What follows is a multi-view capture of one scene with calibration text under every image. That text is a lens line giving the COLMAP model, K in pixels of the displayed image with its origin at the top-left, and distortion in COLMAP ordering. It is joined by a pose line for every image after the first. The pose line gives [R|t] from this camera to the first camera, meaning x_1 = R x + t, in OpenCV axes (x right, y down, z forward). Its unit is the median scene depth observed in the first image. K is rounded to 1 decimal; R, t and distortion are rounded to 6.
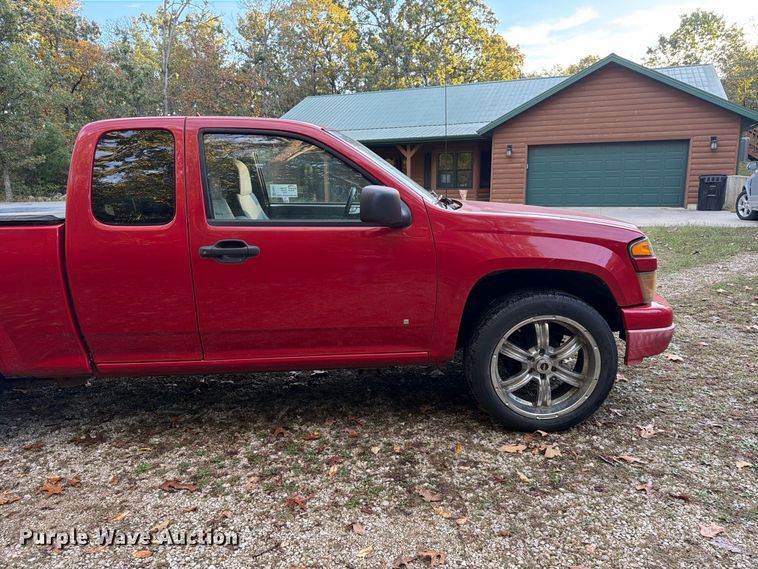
lens RADIAL K [[536.5, 0, 382.1], [0, 536.5, 290.8], [0, 0, 1]] dist [0.043887, -0.040824]
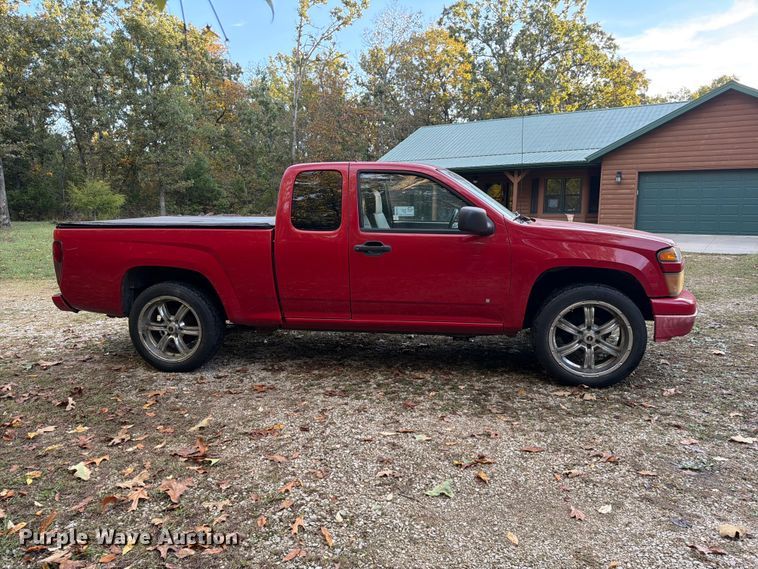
lens RADIAL K [[536.5, 0, 373.7], [0, 536.5, 290.5], [0, 0, 1]] dist [0.043887, -0.040824]
pose [[0.977443, 0.046140, -0.206098, 0.034887], [-0.055050, 0.997772, -0.037703, 0.084878], [0.203899, 0.048198, 0.977805, -0.399885]]
